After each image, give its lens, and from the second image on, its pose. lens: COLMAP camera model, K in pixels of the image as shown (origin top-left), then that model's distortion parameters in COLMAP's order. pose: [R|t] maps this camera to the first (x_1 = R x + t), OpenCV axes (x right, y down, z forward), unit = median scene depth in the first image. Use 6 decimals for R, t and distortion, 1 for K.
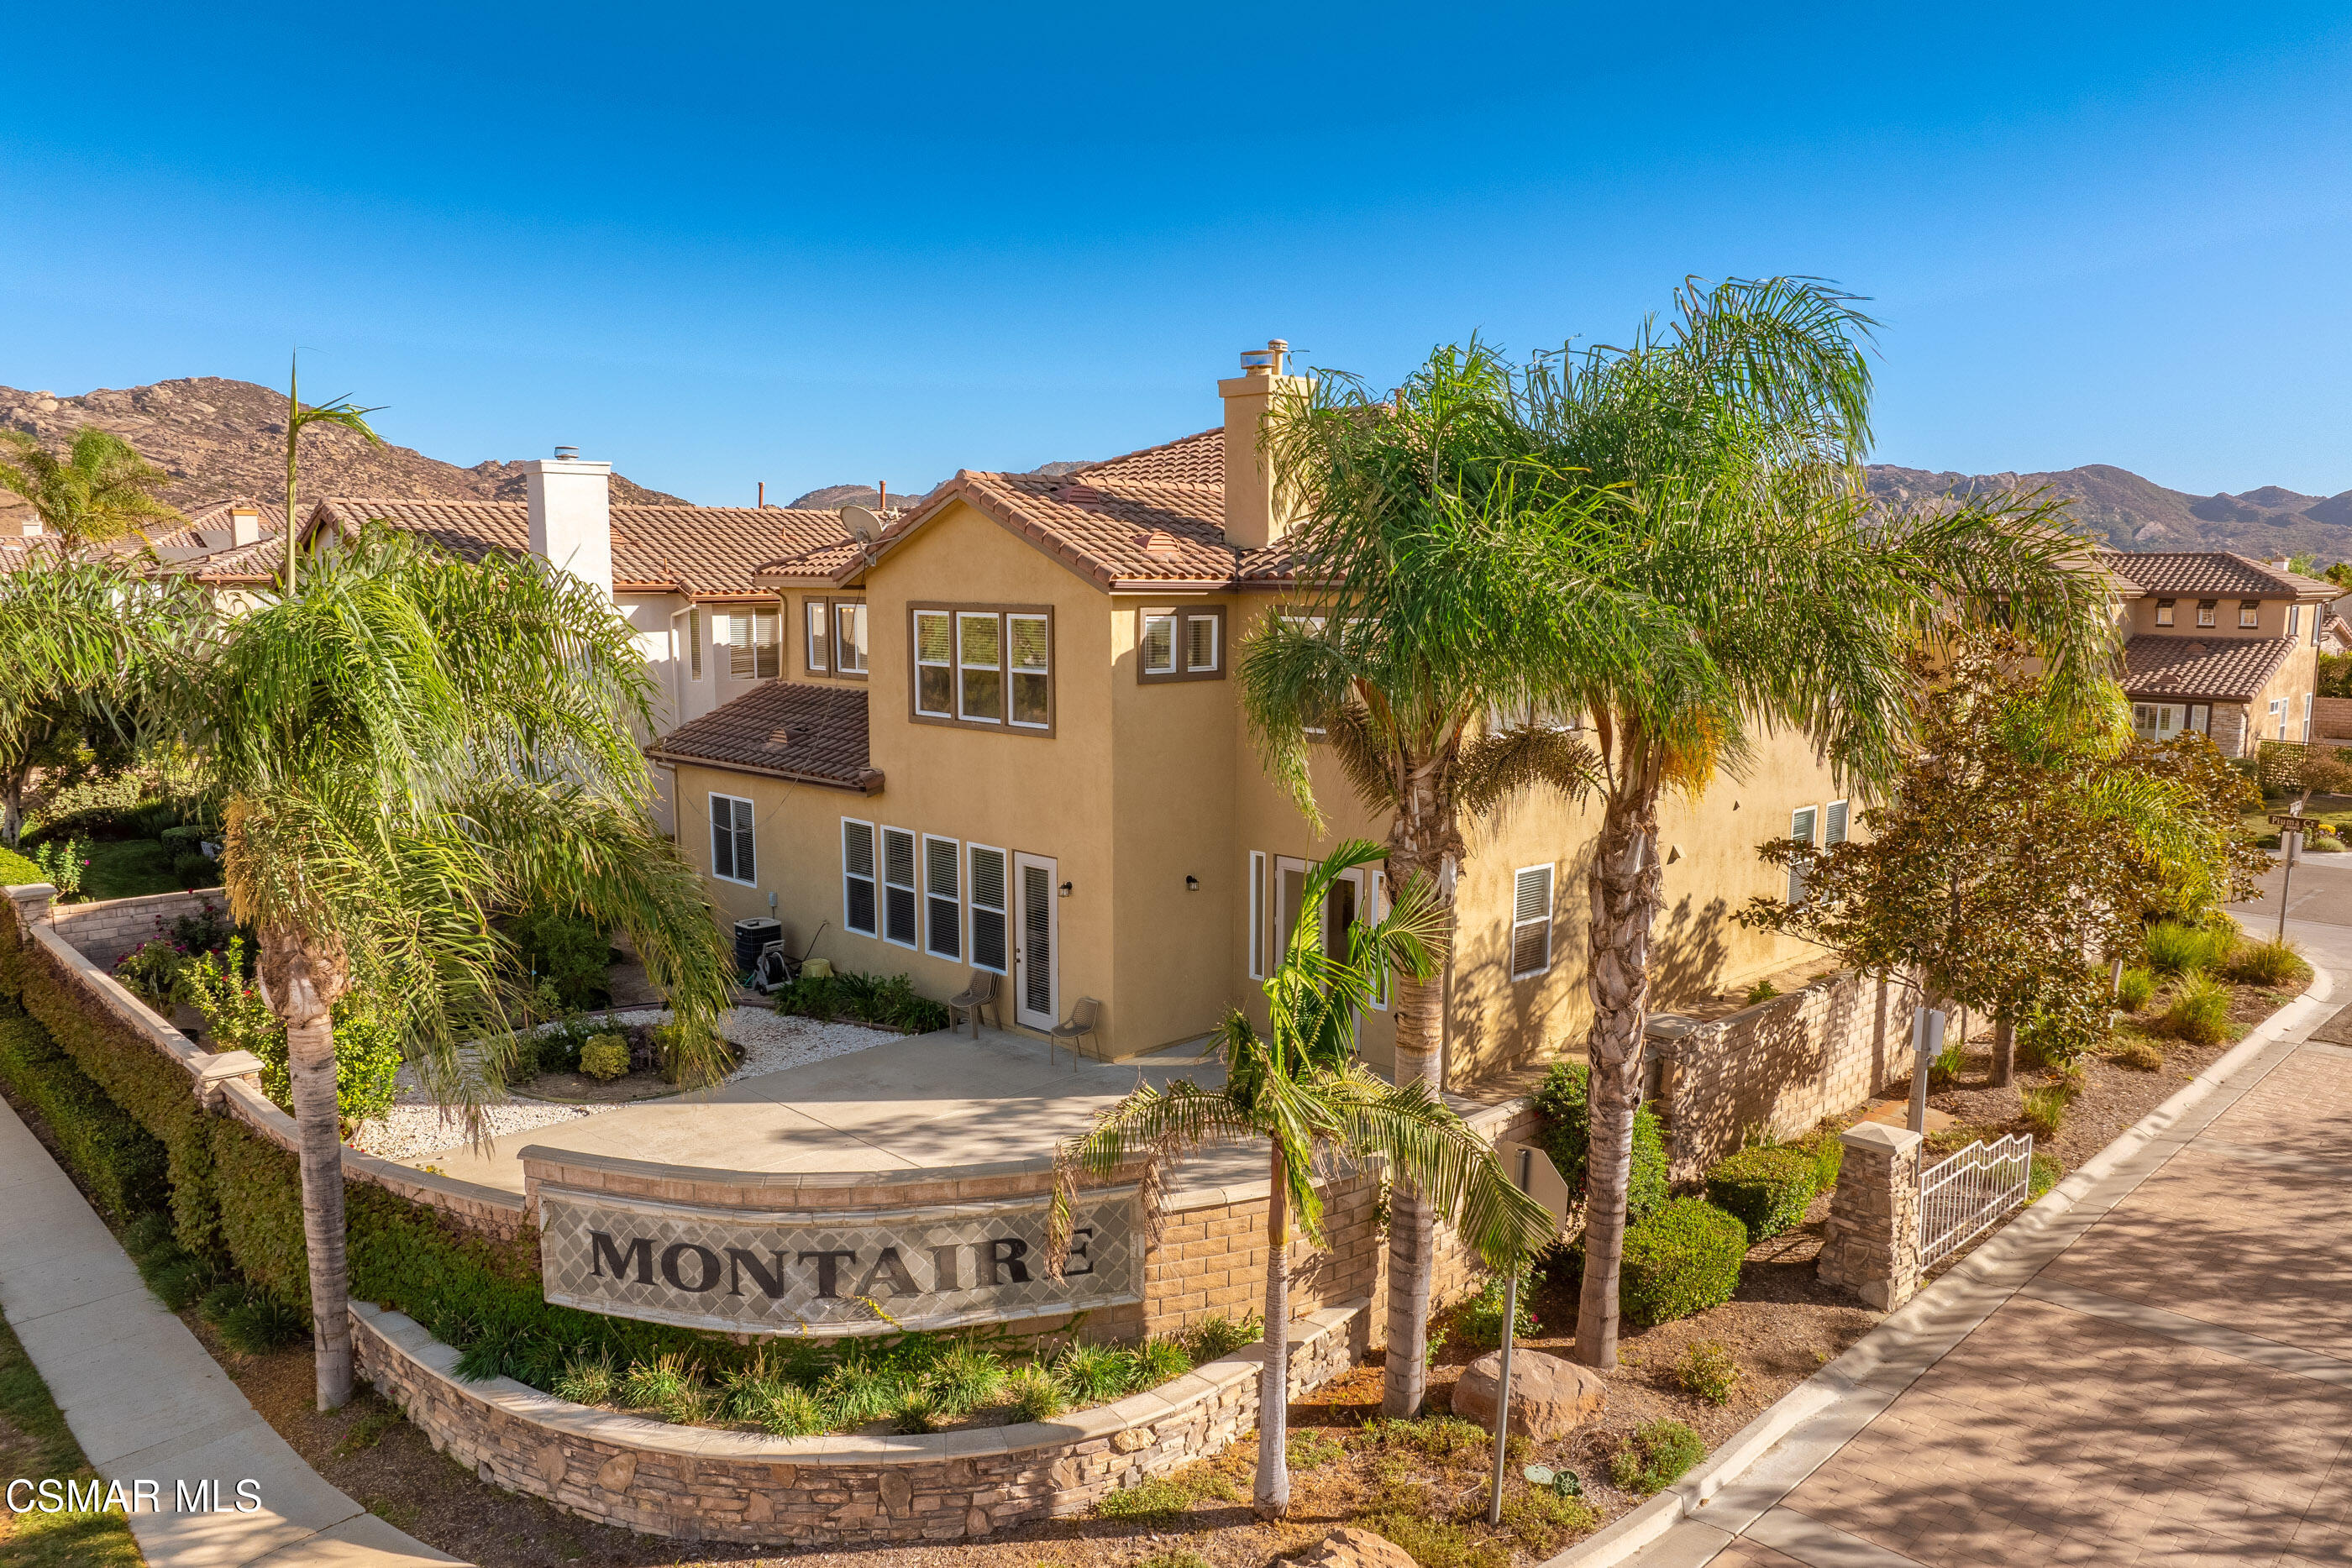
lens RADIAL K [[1666.3, 0, 1179.9], [0, 1666.3, 803.1], [0, 0, 1]] dist [-0.059964, 0.028820]
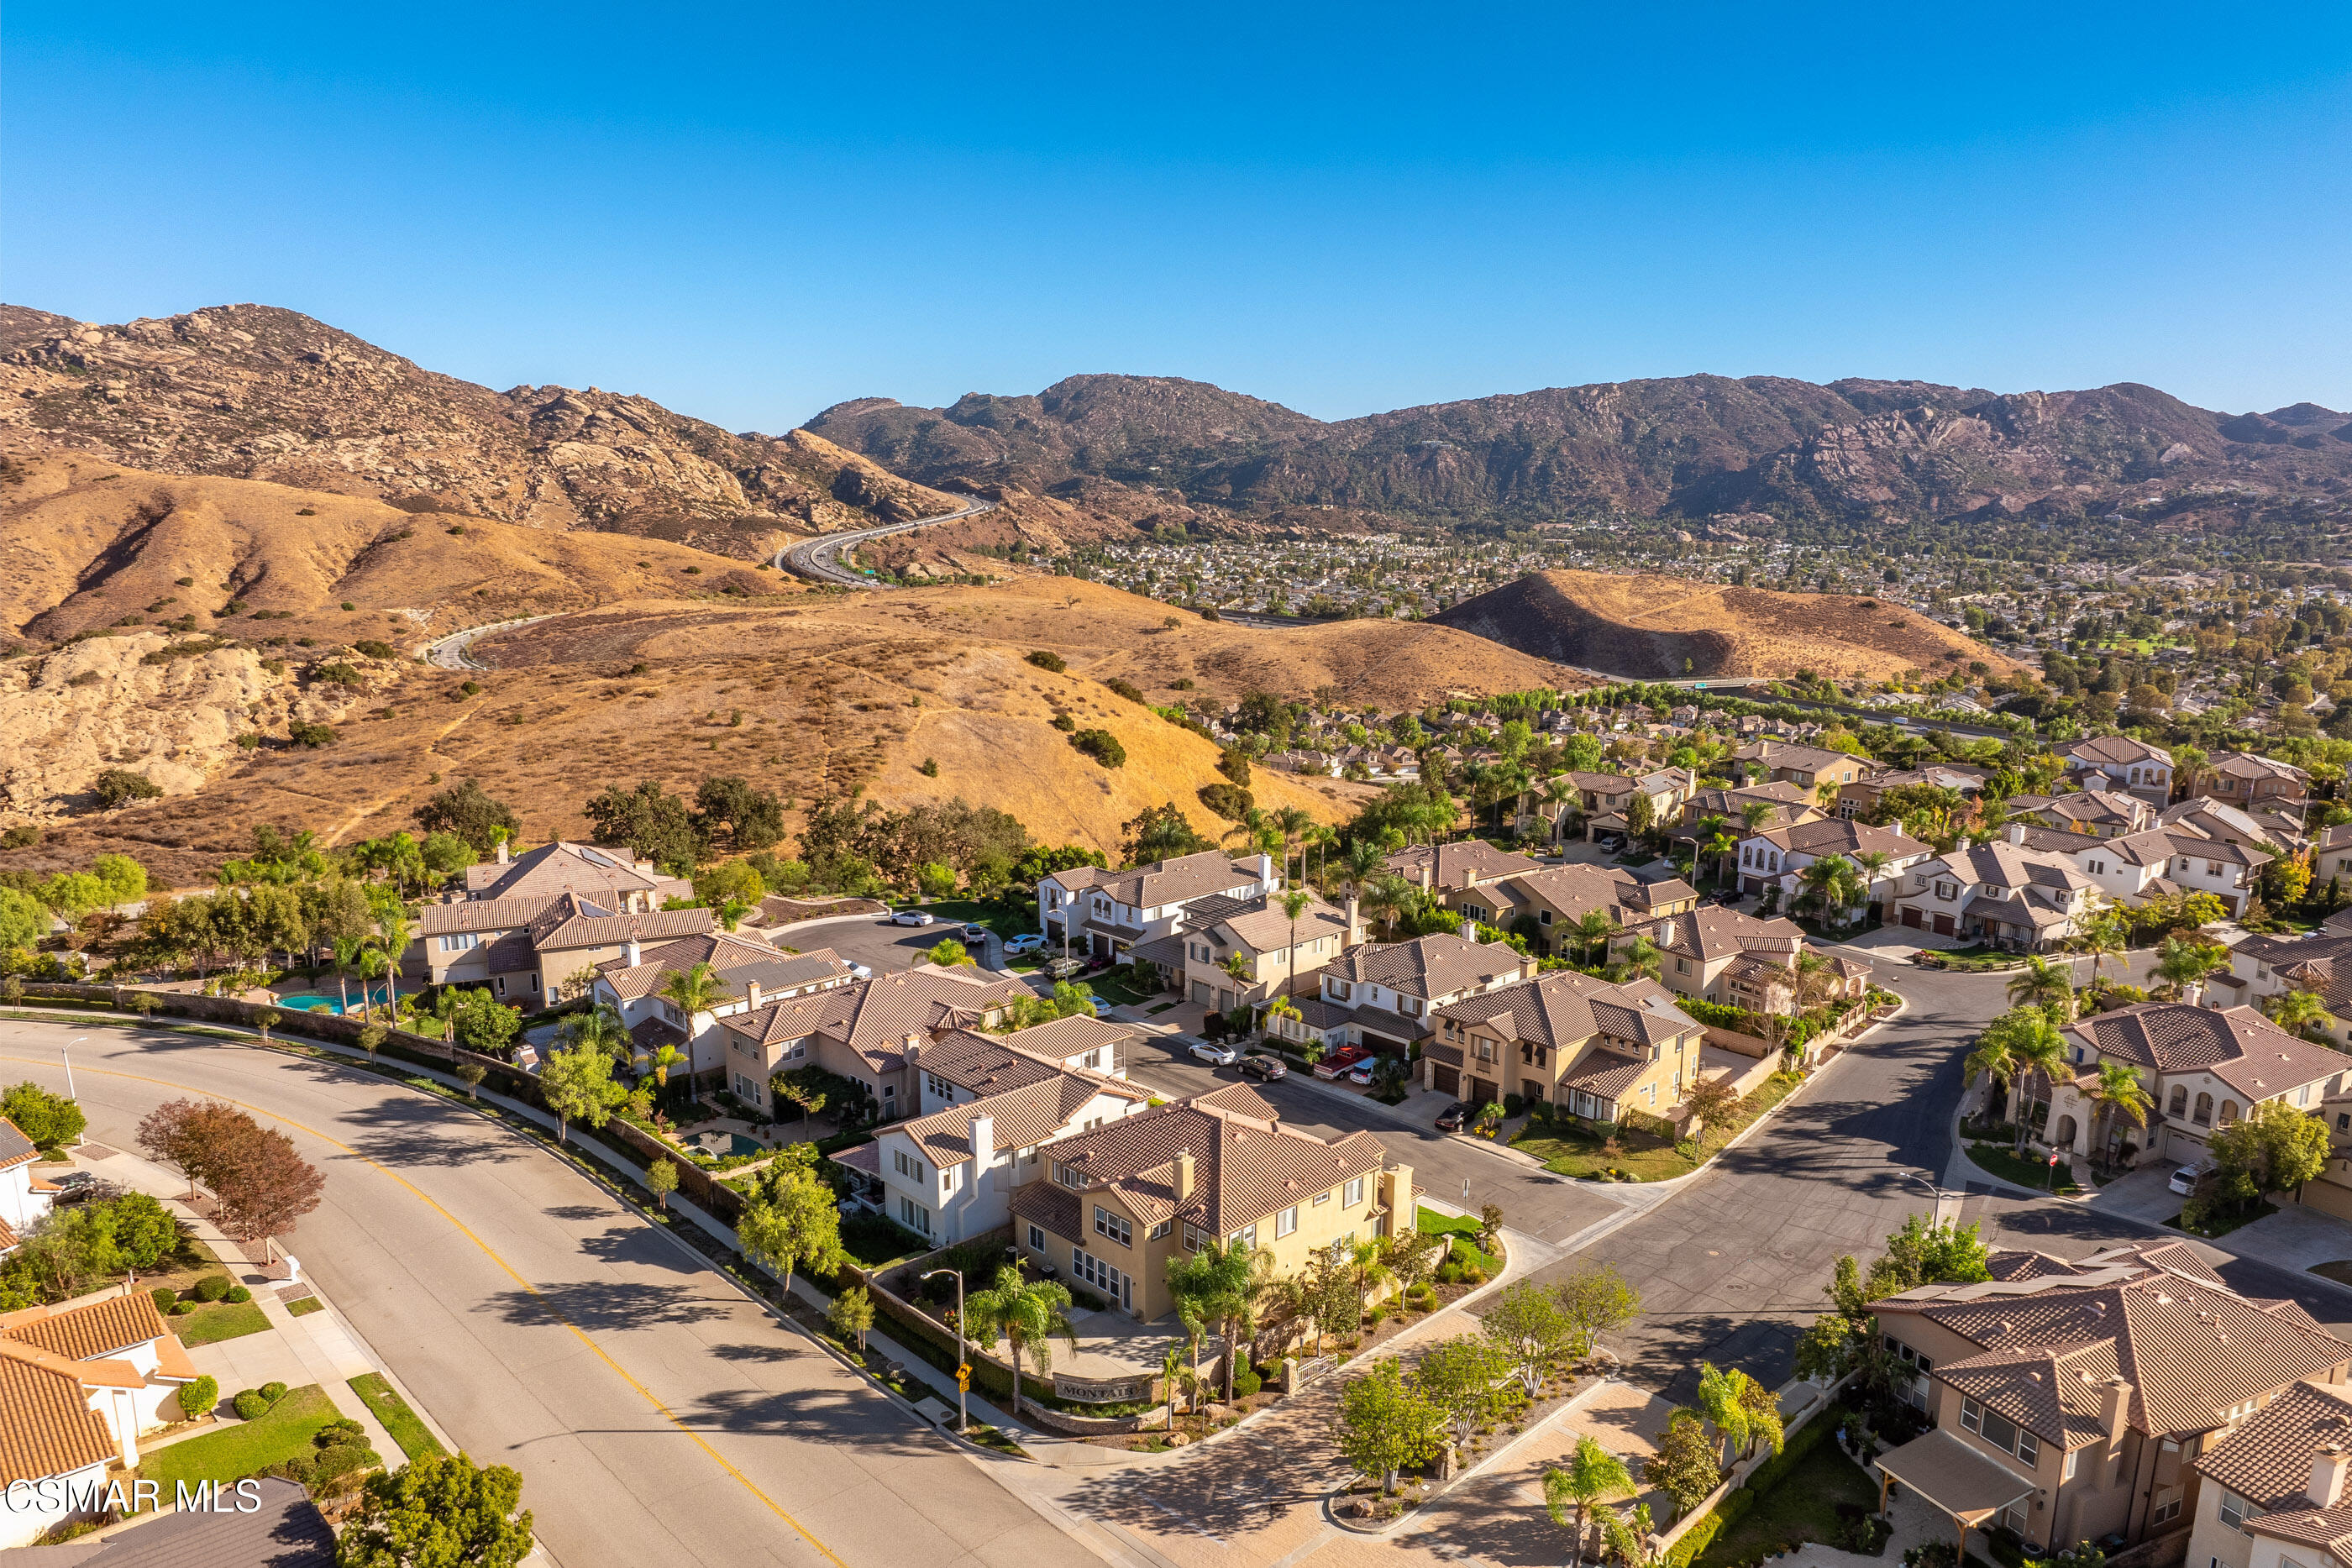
lens RADIAL K [[1666.3, 0, 1190.8], [0, 1666.3, 812.5], [0, 0, 1]] dist [-0.059964, 0.028820]
pose [[0.999961, 0.003862, -0.007918, 0.109053], [-0.003359, 0.998033, 0.062607, -1.470255], [0.008144, -0.062578, 0.998007, -3.271543]]
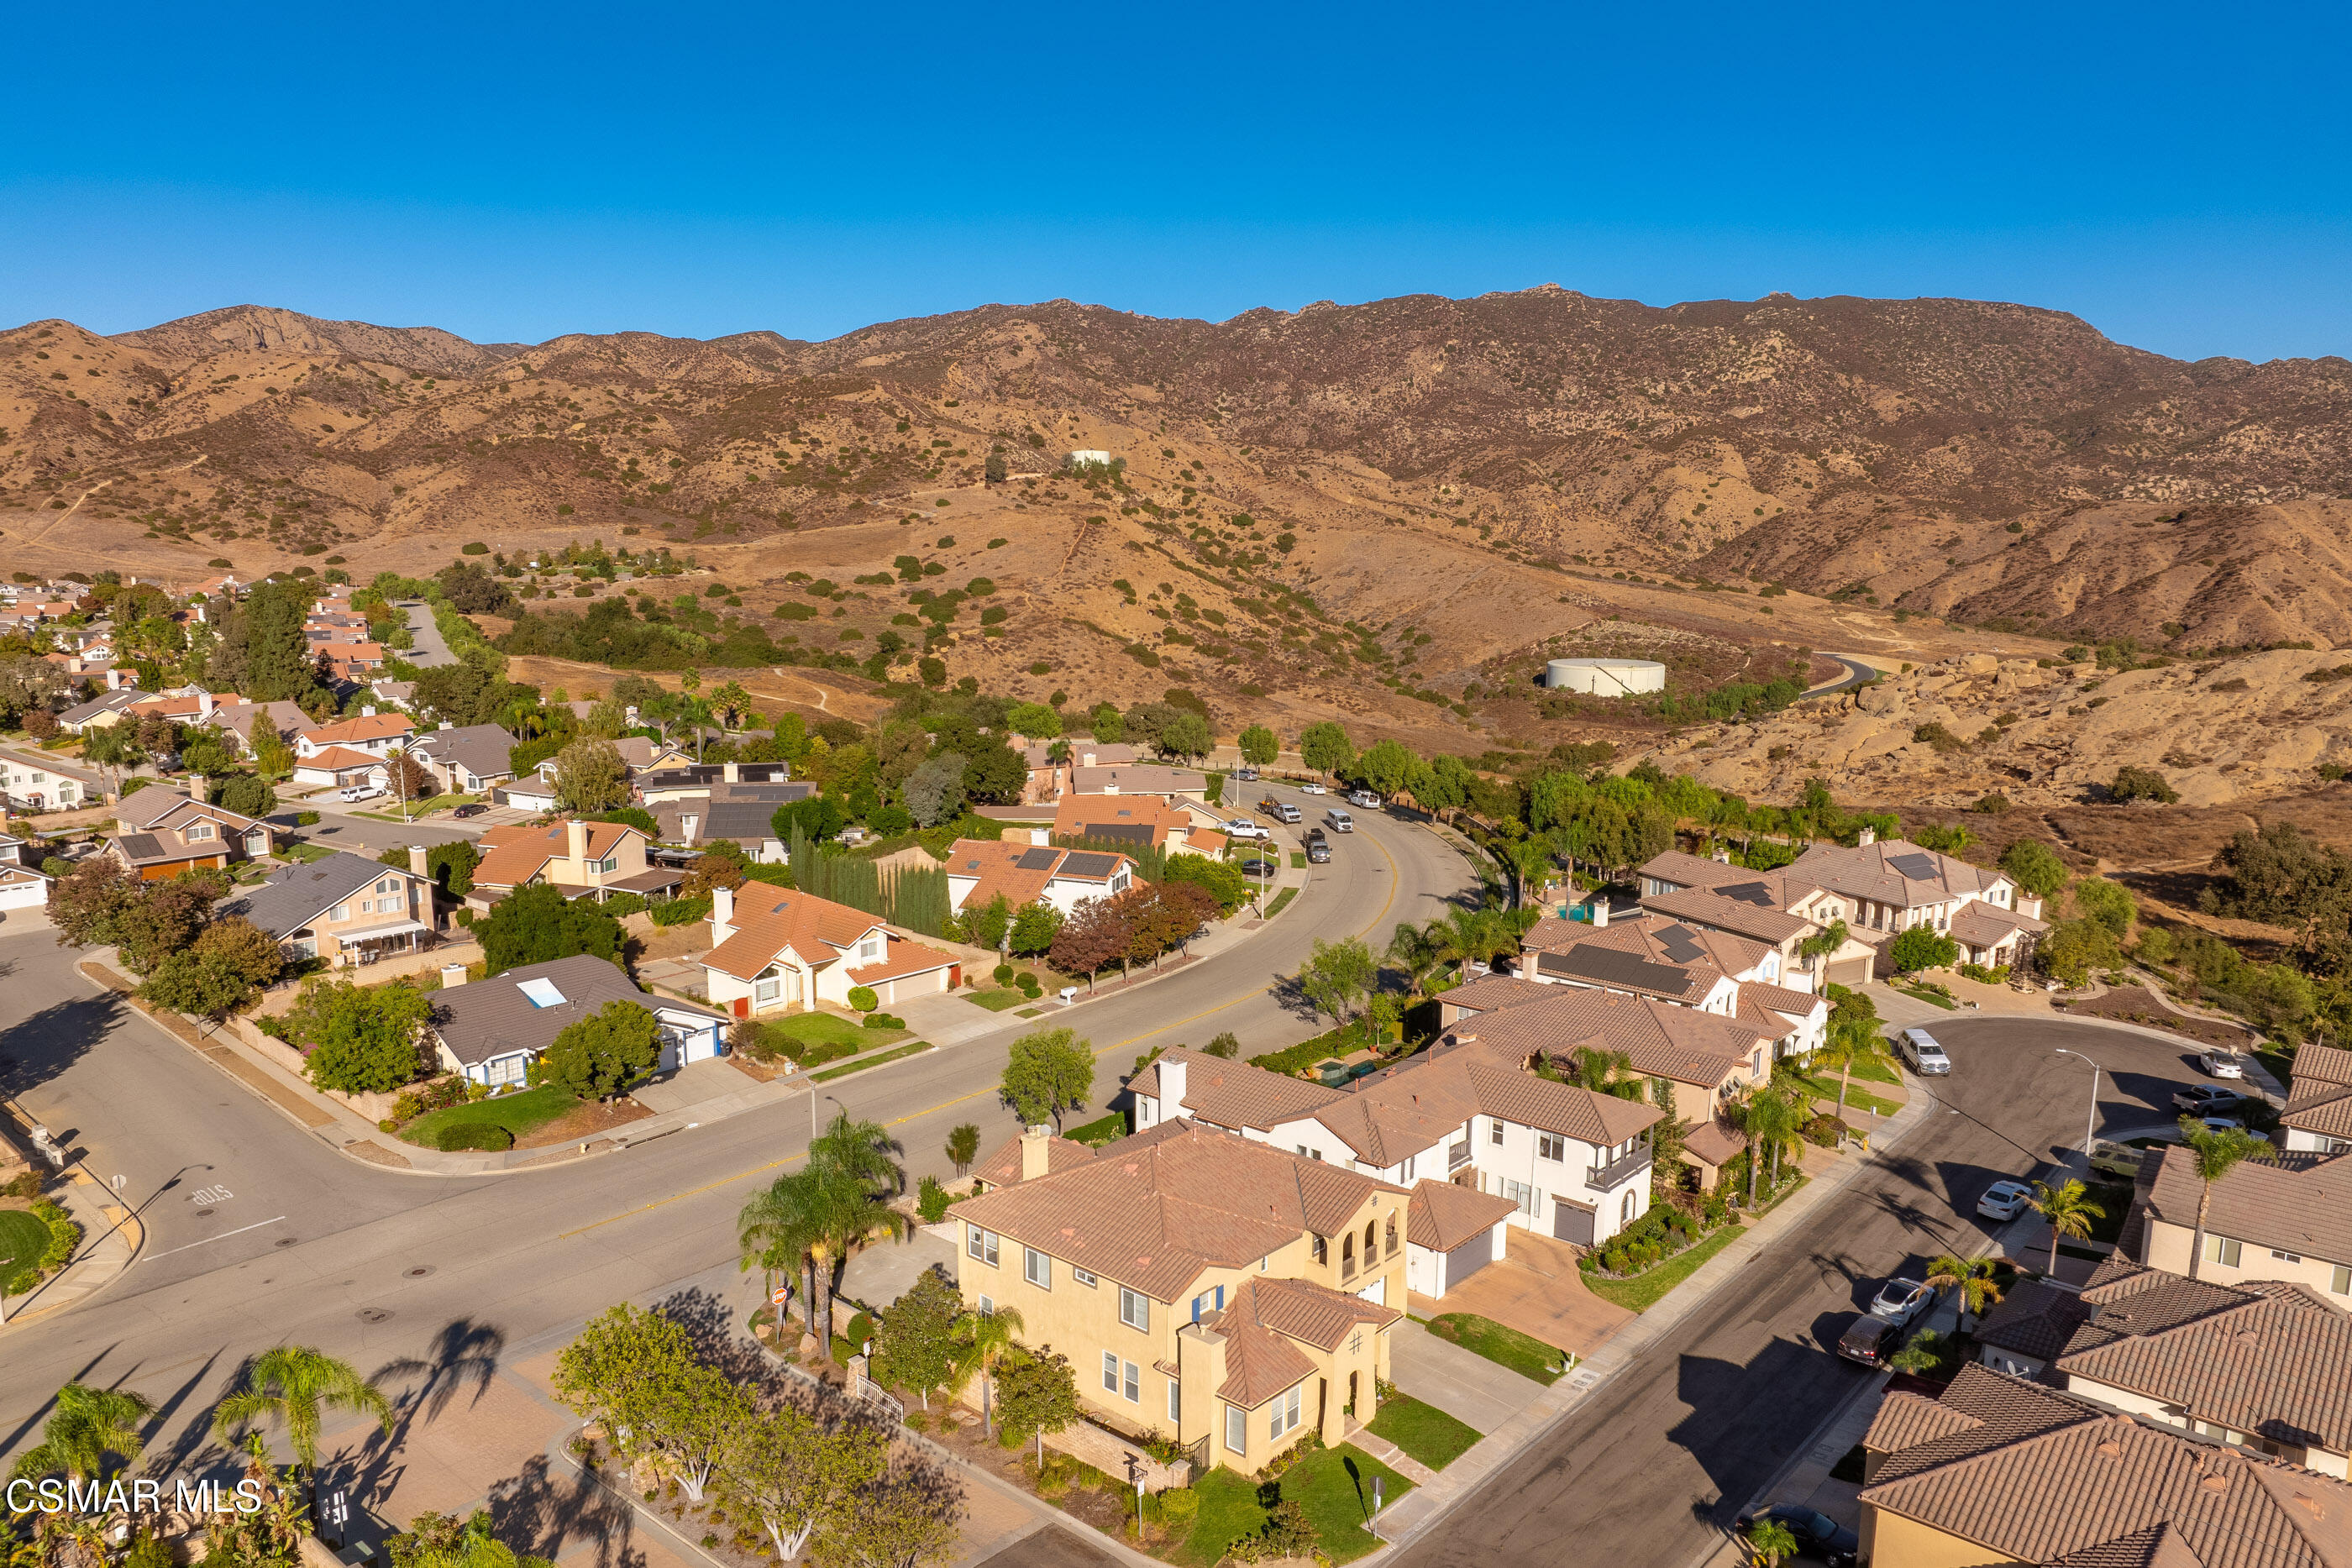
lens RADIAL K [[1666.3, 0, 1181.2], [0, 1666.3, 819.0], [0, 0, 1]] dist [-0.059964, 0.028820]
pose [[0.075357, 0.173523, -0.981942, 3.561114], [-0.140845, 0.976722, 0.161792, -1.597500], [0.987160, 0.126109, 0.098043, 0.960121]]
